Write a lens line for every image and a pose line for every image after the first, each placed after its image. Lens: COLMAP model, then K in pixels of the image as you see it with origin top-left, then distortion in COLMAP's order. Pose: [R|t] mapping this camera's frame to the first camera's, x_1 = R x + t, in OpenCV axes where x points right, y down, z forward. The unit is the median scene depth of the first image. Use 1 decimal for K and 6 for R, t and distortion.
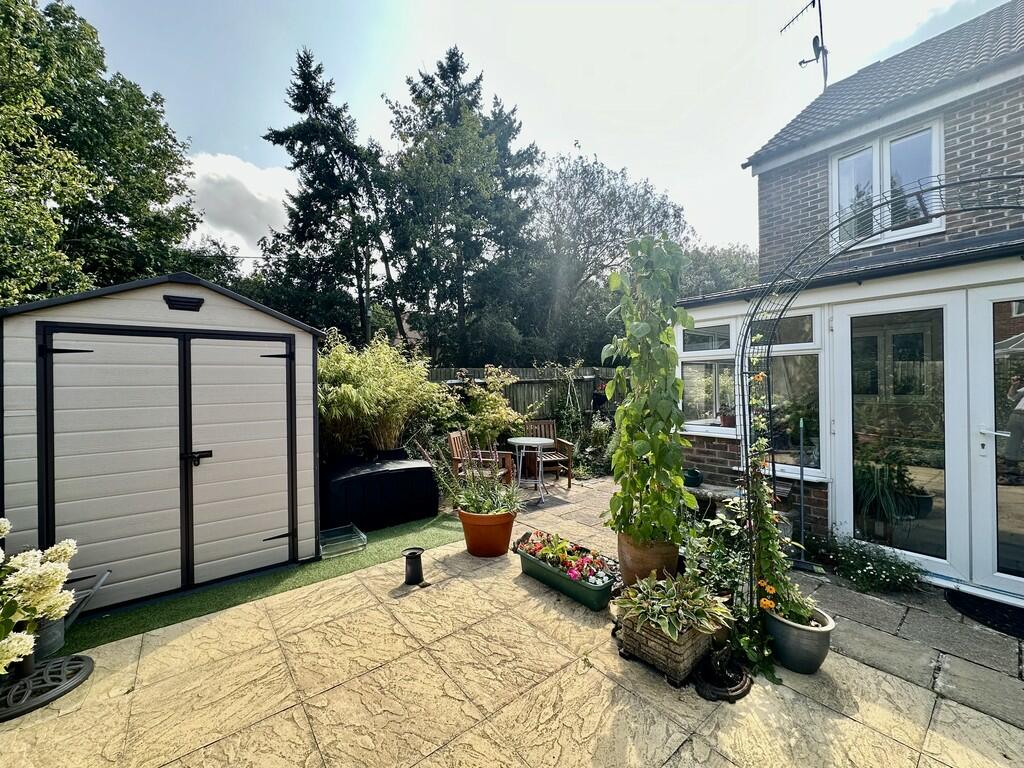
lens RADIAL K [[407.1, 0, 513.0], [0, 407.1, 381.4], [0, 0, 1]] dist [-0.001868, 0.000634]
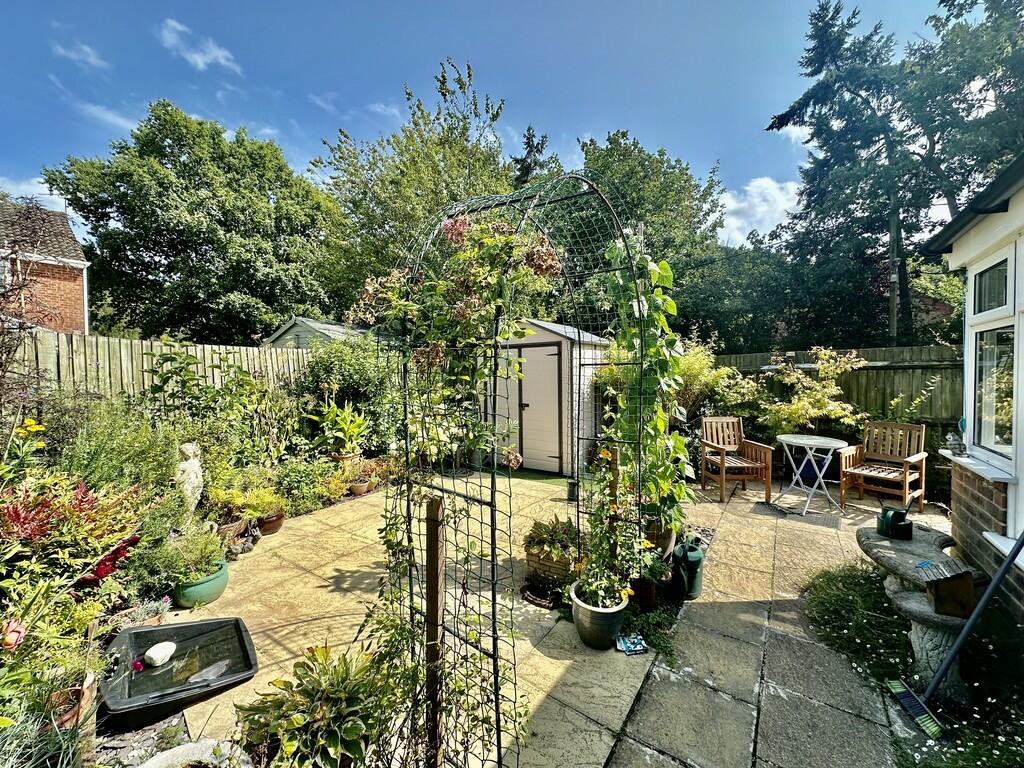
lens RADIAL K [[407.1, 0, 513.0], [0, 407.1, 381.4], [0, 0, 1]] dist [-0.001868, 0.000634]
pose [[0.294698, 0.033569, -0.955001, 0.848283], [0.007221, 0.999276, 0.037354, -0.010868], [0.955563, -0.017904, 0.294242, 0.254808]]
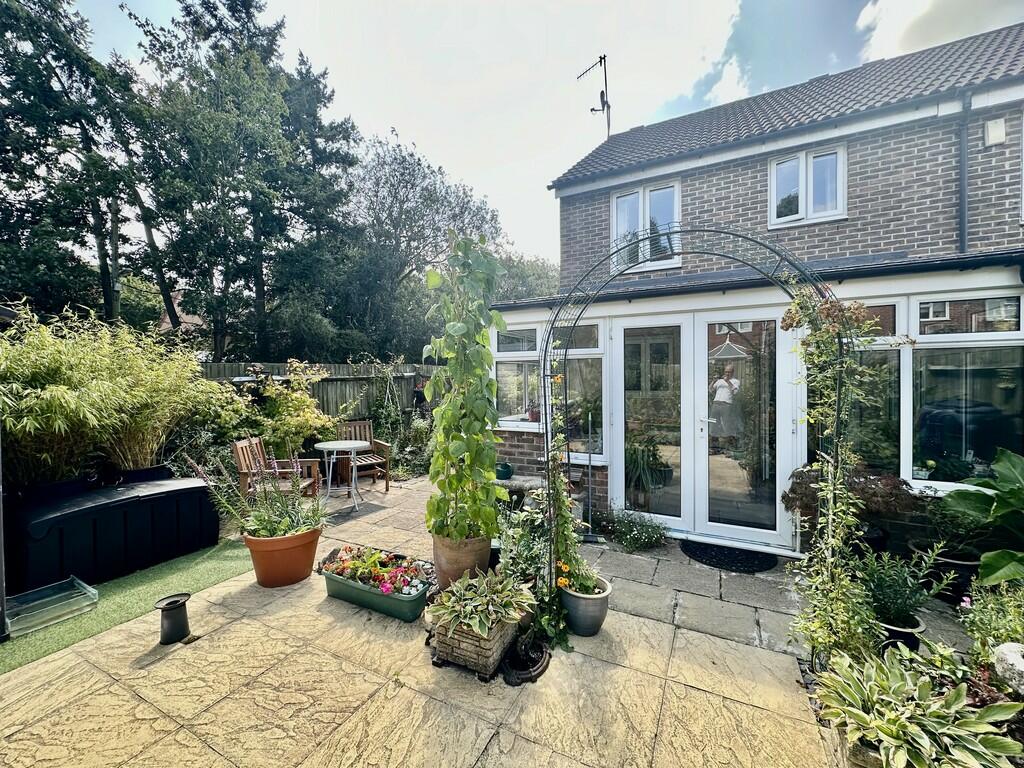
lens RADIAL K [[407.1, 0, 513.0], [0, 407.1, 381.4], [0, 0, 1]] dist [-0.001868, 0.000634]
pose [[0.910023, -0.000433, 0.414558, 0.019071], [-0.003797, 0.999949, 0.009378, -0.008065], [-0.414541, -0.010108, 0.909974, 0.023033]]
